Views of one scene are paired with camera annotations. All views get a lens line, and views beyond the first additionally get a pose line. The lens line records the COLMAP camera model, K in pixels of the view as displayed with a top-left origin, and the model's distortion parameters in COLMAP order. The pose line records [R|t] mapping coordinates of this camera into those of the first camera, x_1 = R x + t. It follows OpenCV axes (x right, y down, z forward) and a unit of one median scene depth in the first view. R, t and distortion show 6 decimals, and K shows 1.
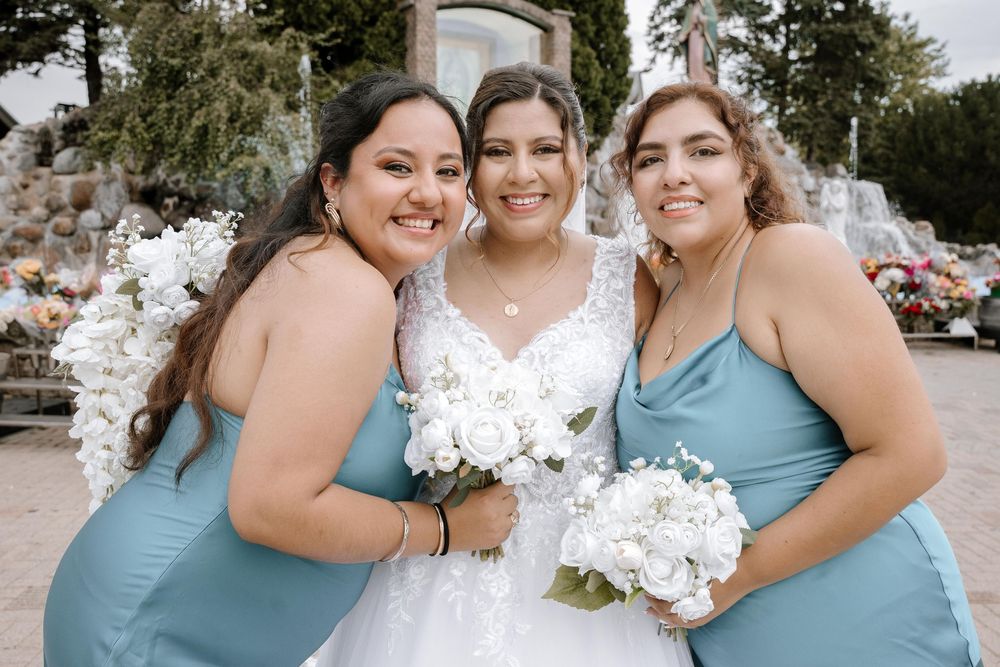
lens RADIAL K [[894.6, 0, 502.8], [0, 894.6, 334.9], [0, 0, 1]] dist [-0.112830, 0.192746]
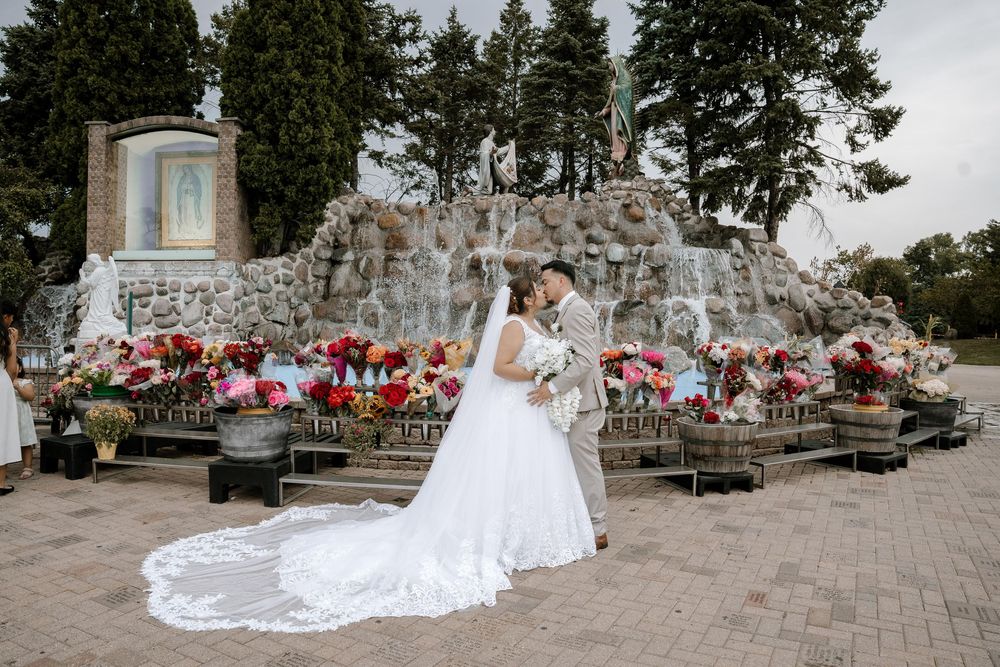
lens RADIAL K [[707.9, 0, 504.1], [0, 707.9, 333.4], [0, 0, 1]] dist [-0.175633, 0.132089]
pose [[0.808924, 0.005987, -0.587882, 0.941206], [-0.060371, 0.995508, -0.072932, -0.058847], [0.584805, 0.094487, 0.805652, 0.588926]]
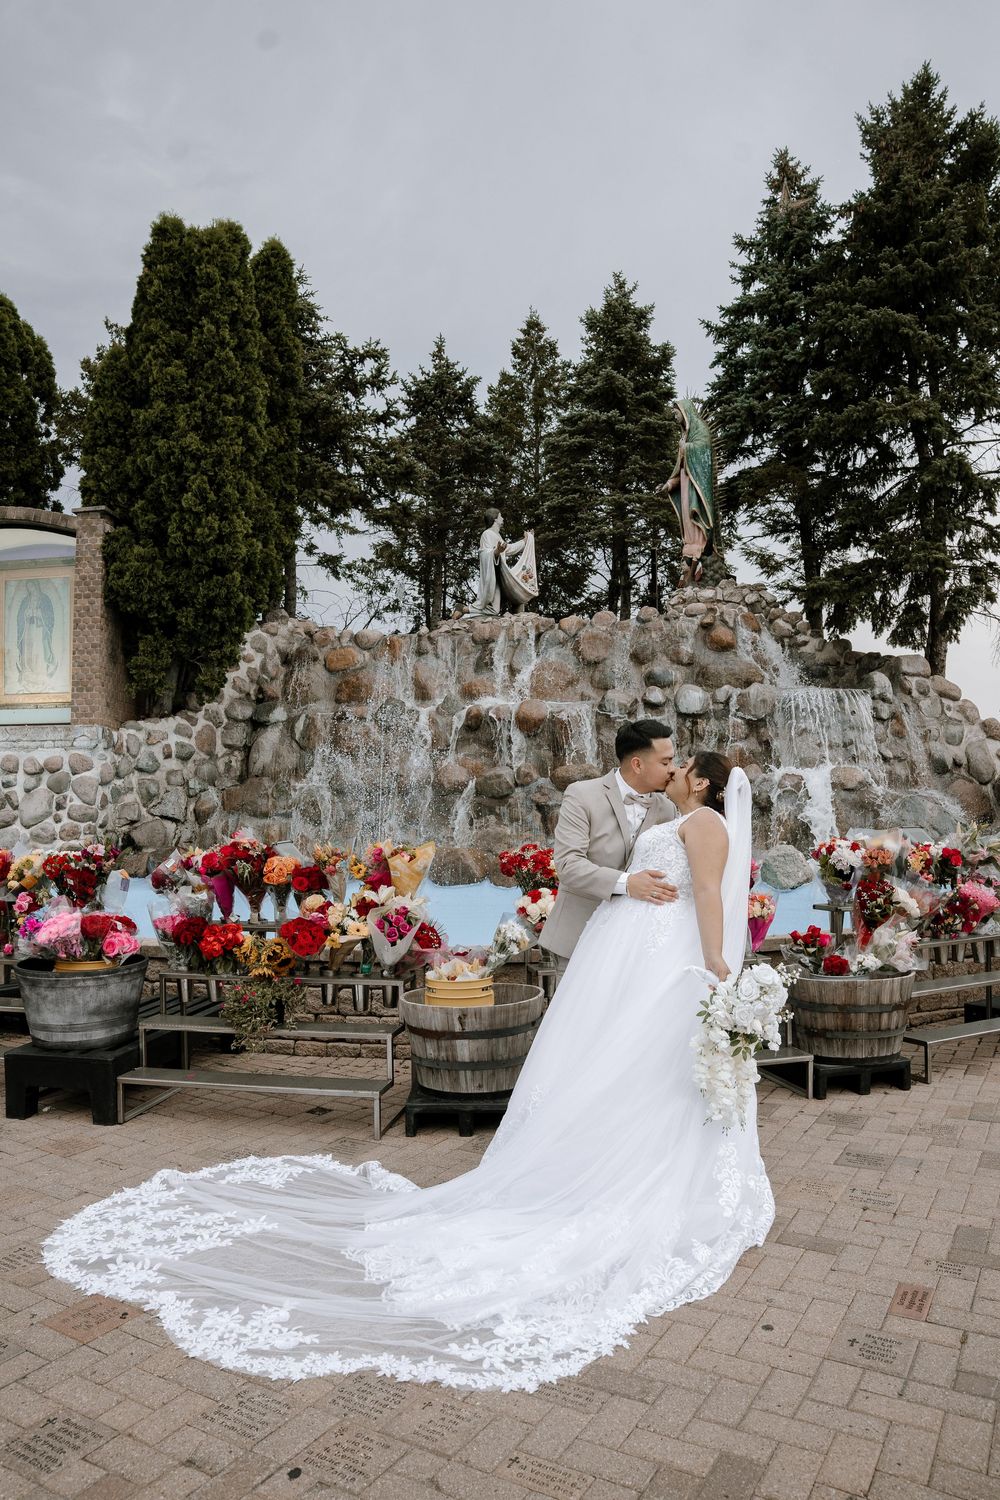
lens RADIAL K [[1072.3, 0, 499.3], [0, 1072.3, 746.2], [0, 0, 1]] dist [-0.178897, 0.135774]
pose [[0.786015, -0.056797, -0.615593, 0.937883], [-0.043670, 0.988182, -0.146934, -0.063726], [0.616663, 0.142375, 0.774245, 0.625256]]
